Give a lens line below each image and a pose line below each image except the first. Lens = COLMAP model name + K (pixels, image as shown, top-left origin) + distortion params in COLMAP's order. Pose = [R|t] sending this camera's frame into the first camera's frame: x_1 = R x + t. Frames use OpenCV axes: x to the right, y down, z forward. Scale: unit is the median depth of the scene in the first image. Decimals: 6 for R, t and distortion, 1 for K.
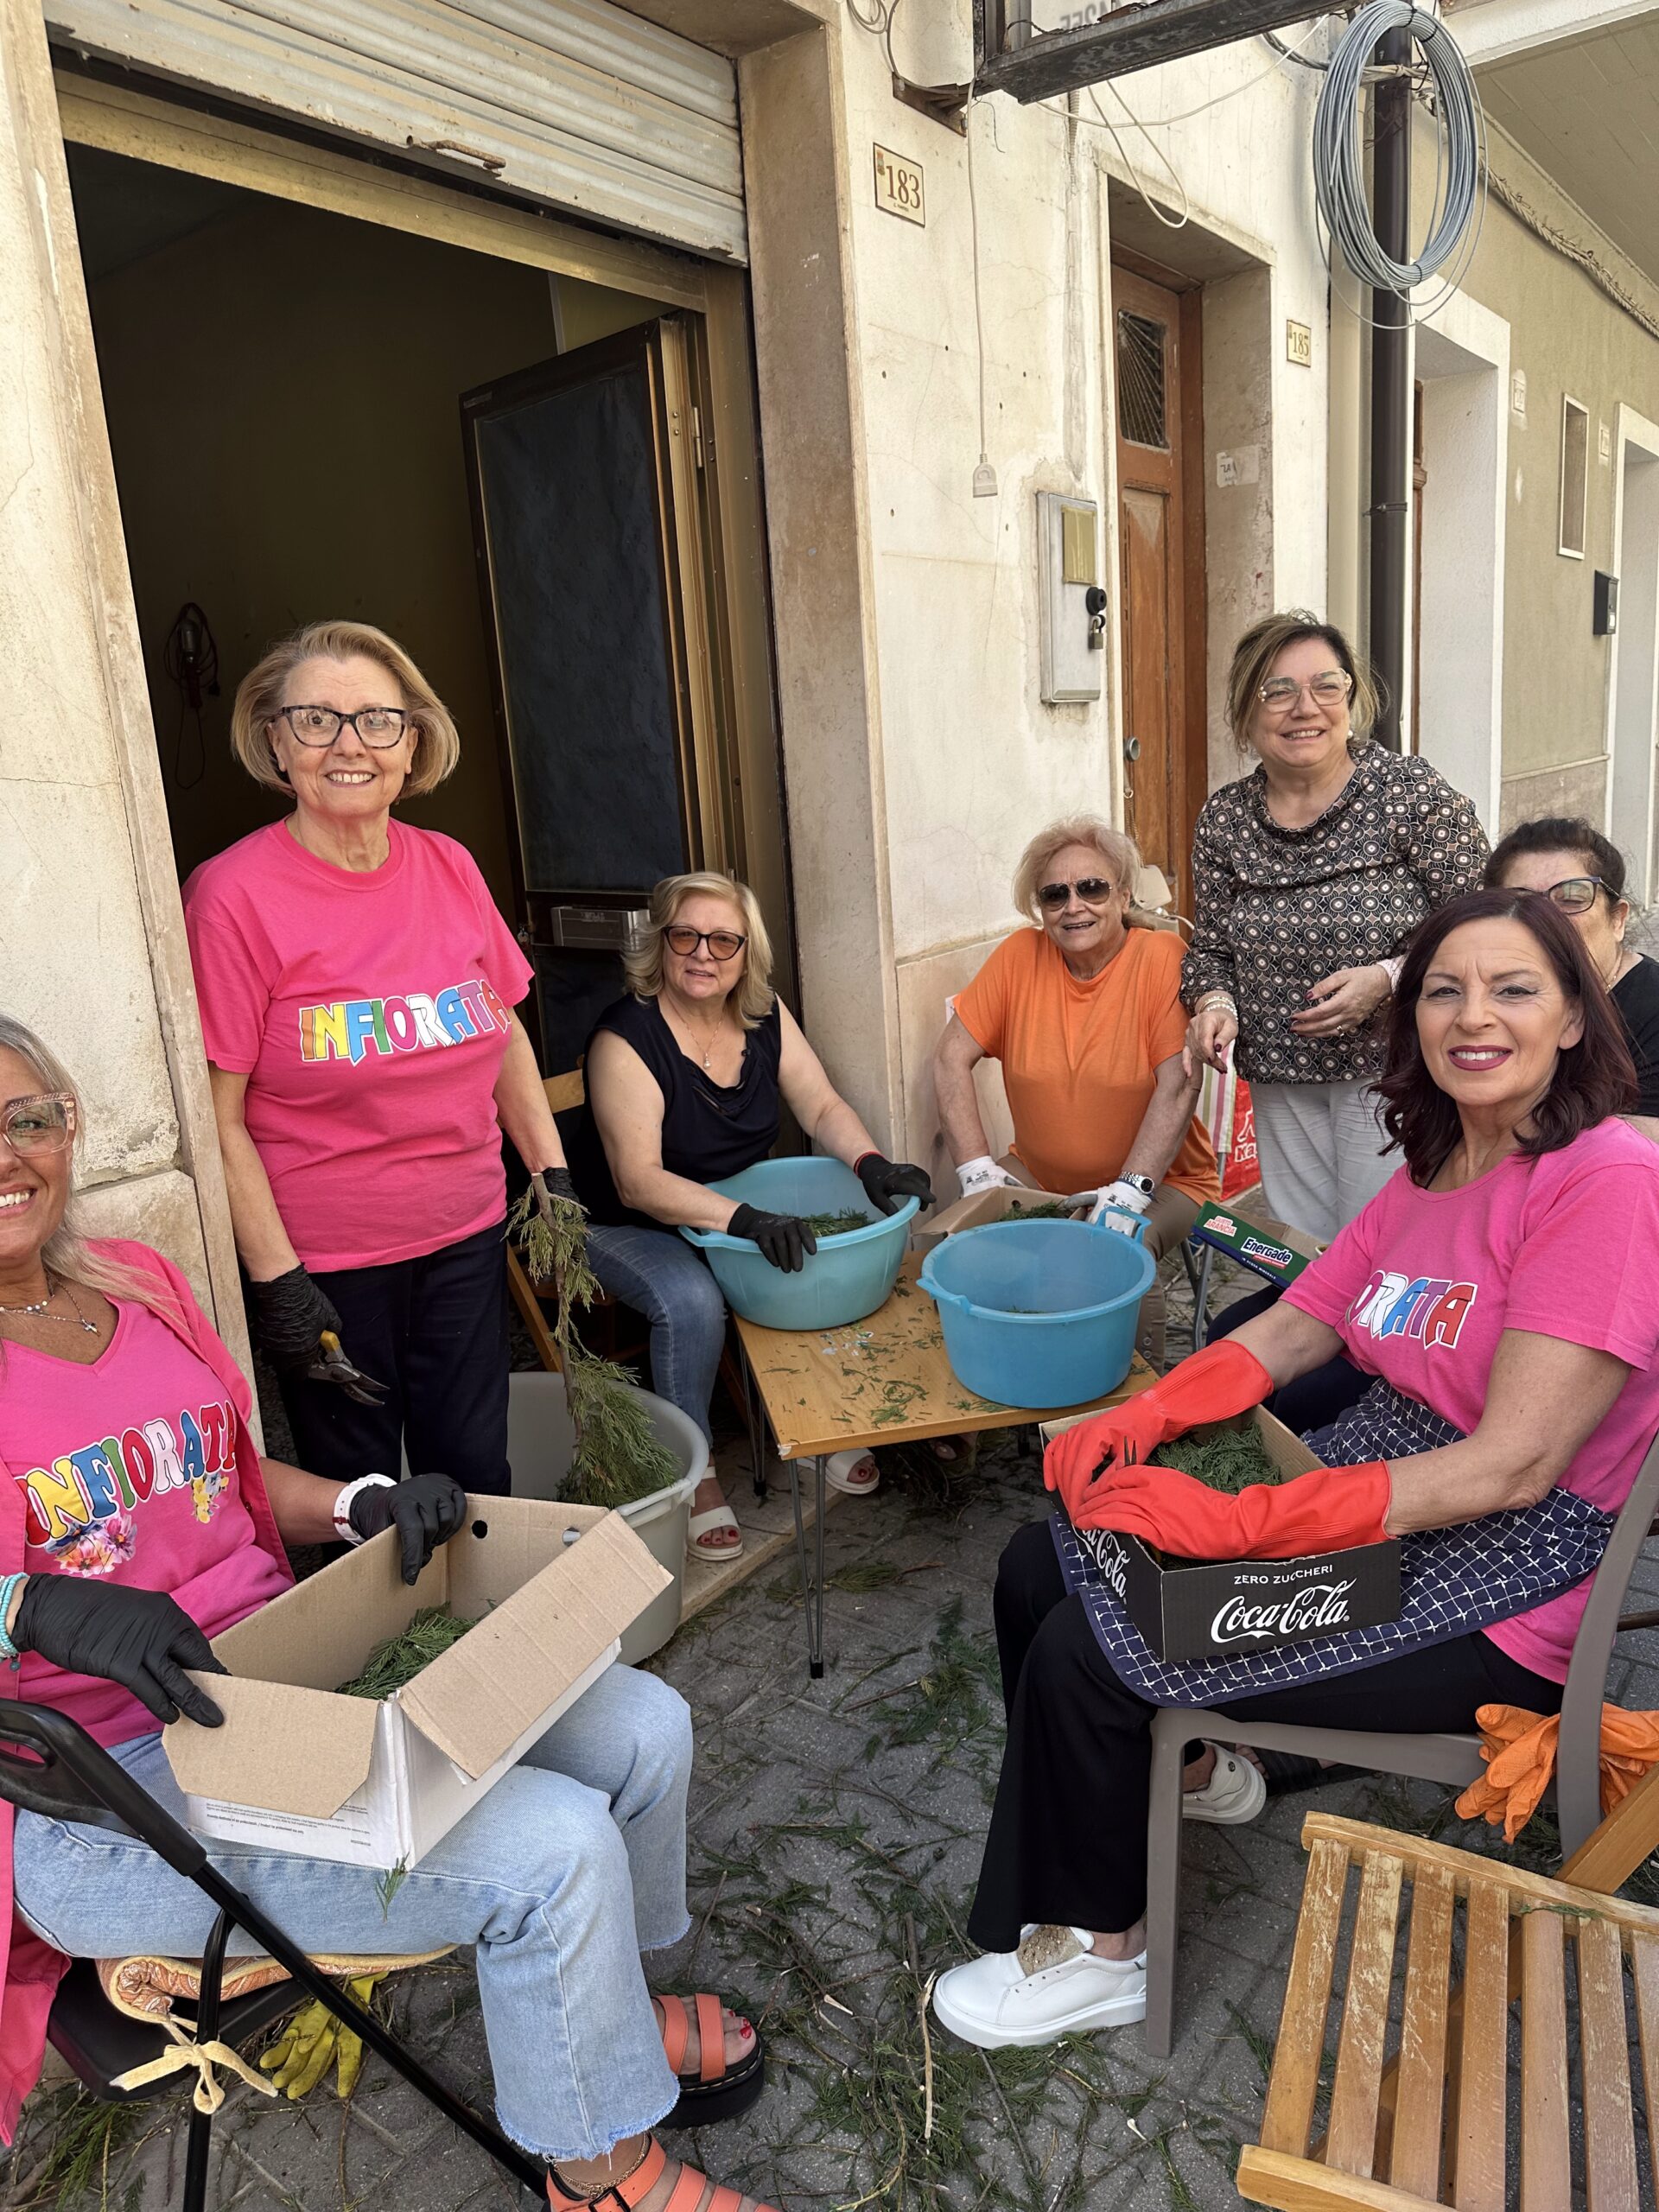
lens RADIAL K [[1646.4, 0, 834.2], [0, 1646.4, 1100.5], [0, 0, 1]] dist [0.009731, -0.013007]
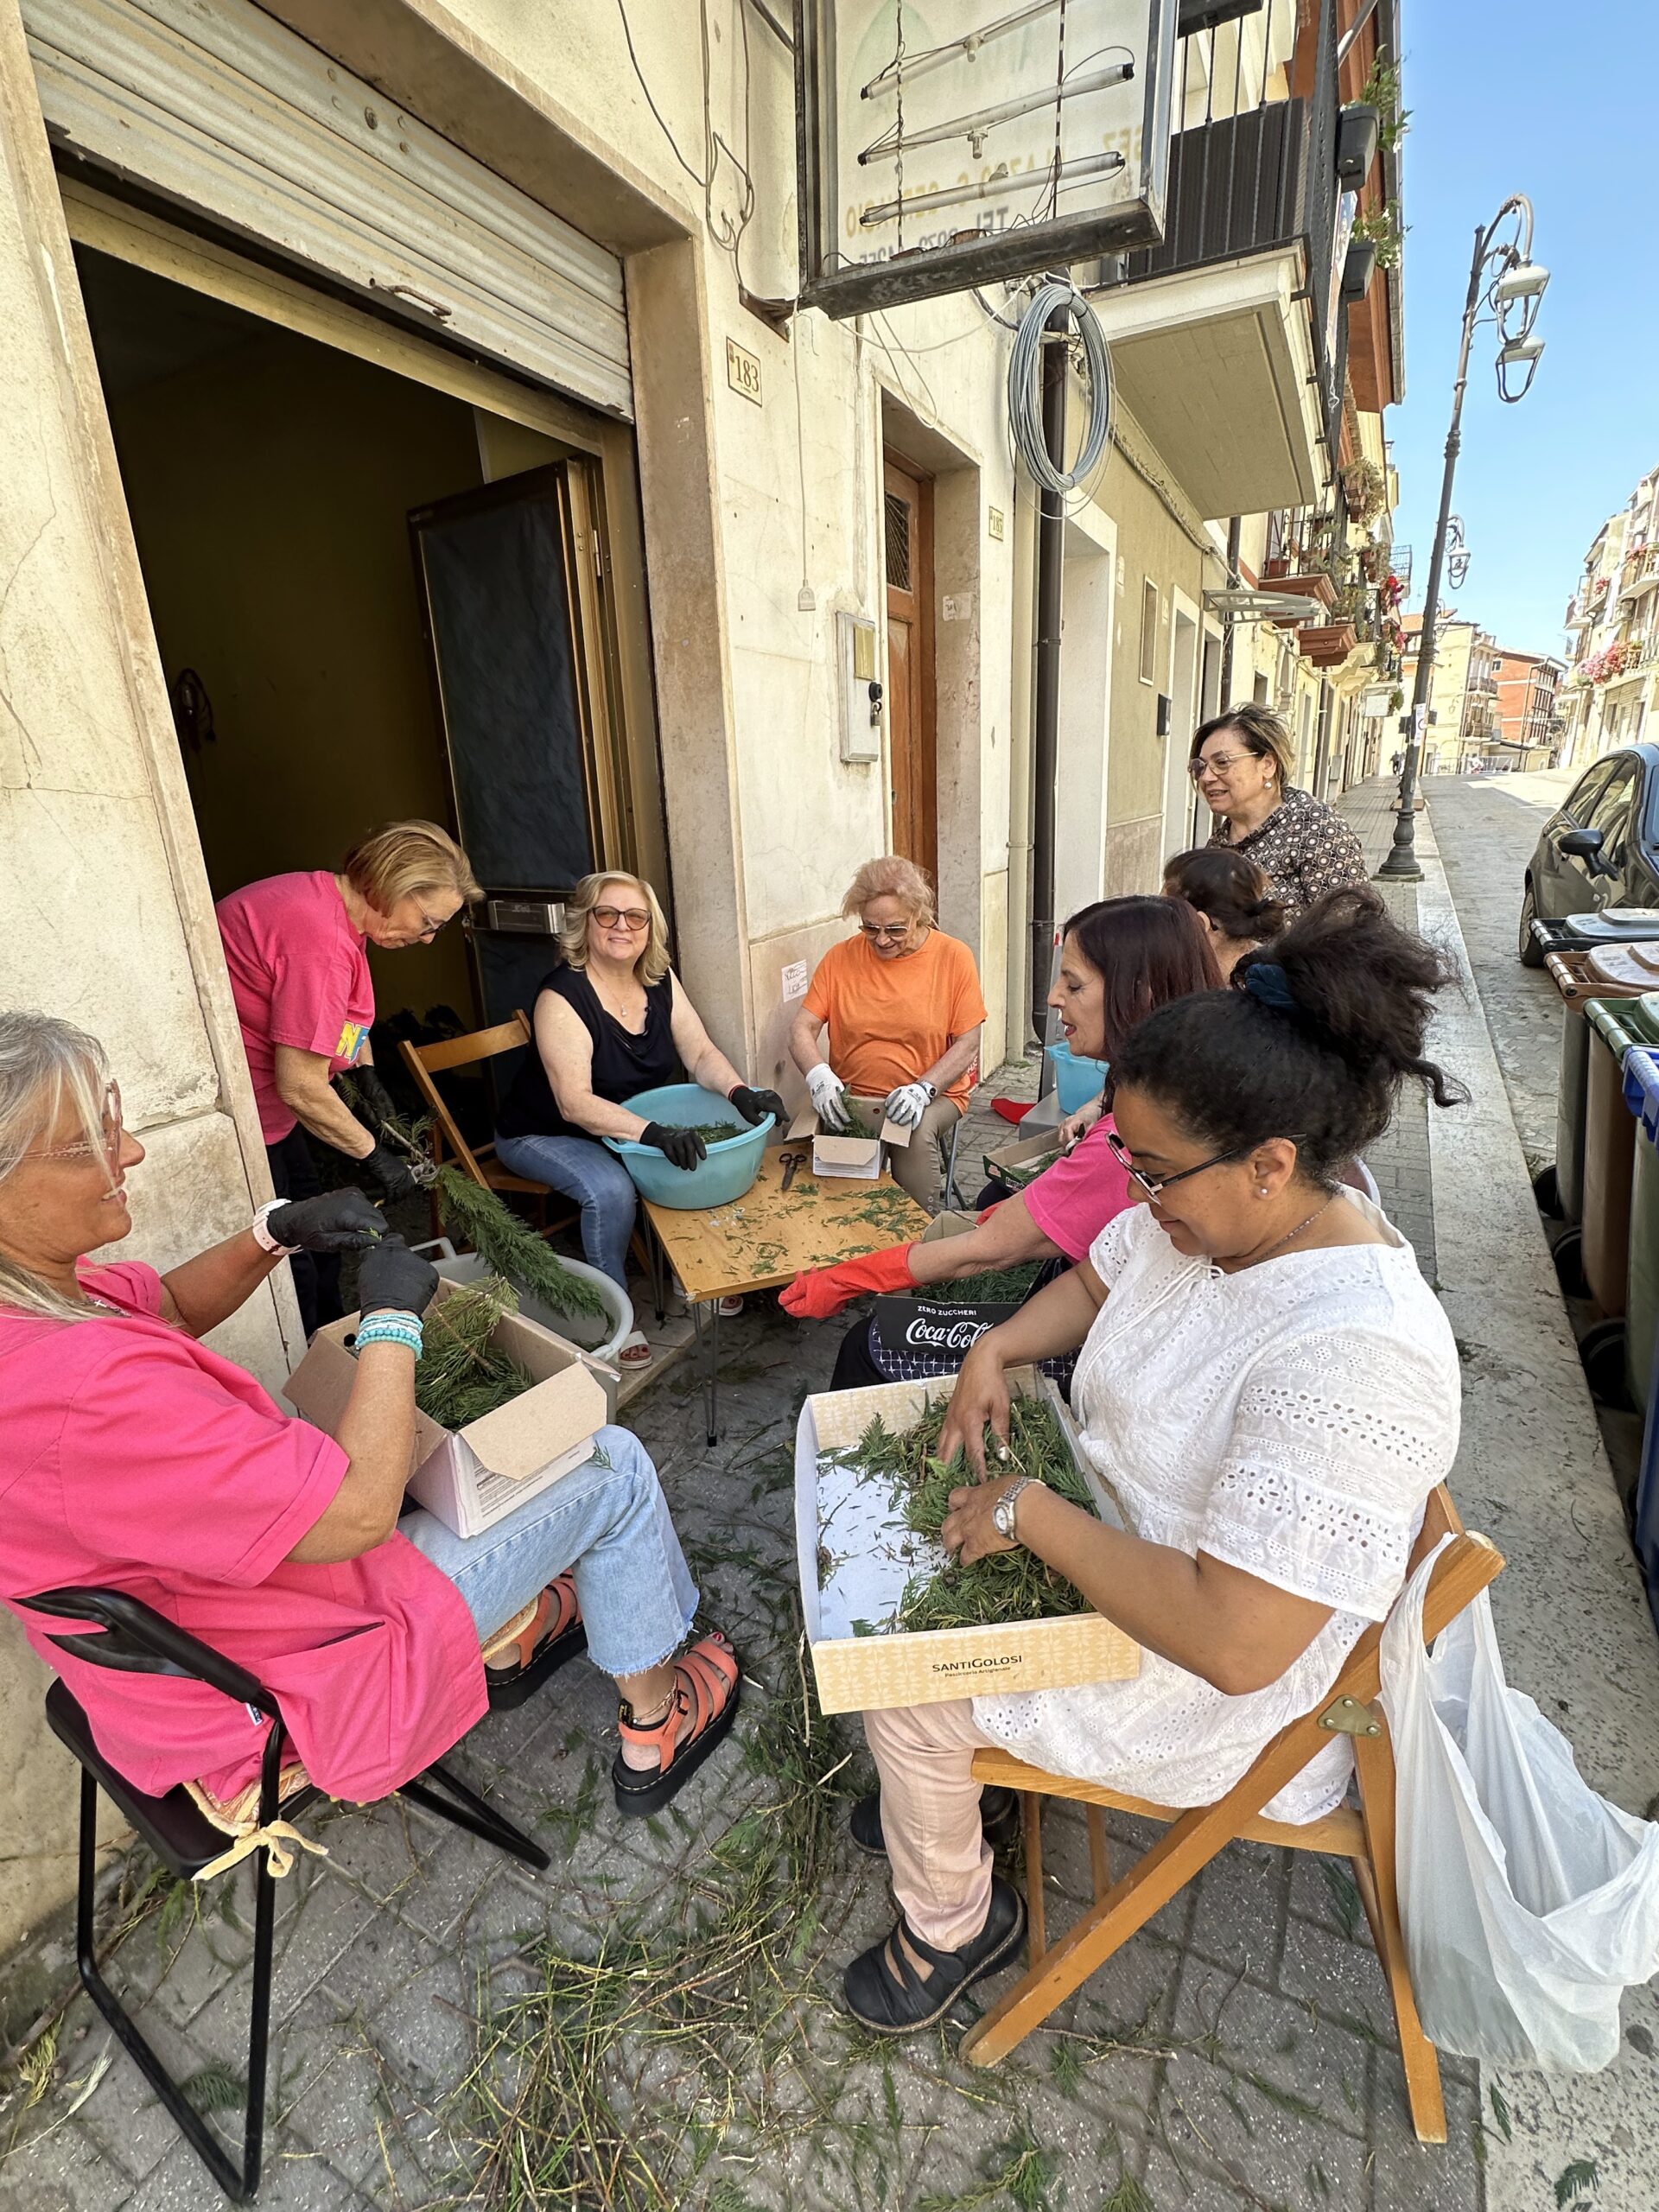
lens RADIAL K [[1035.4, 0, 829.5], [0, 1035.4, 1106.0], [0, 0, 1]] dist [-0.001739, 0.000710]
pose [[0.984931, -0.020982, 0.171671, -0.052564], [0.007702, 0.996950, 0.077662, -0.014016], [-0.172777, -0.075169, 0.982088, 0.100923]]
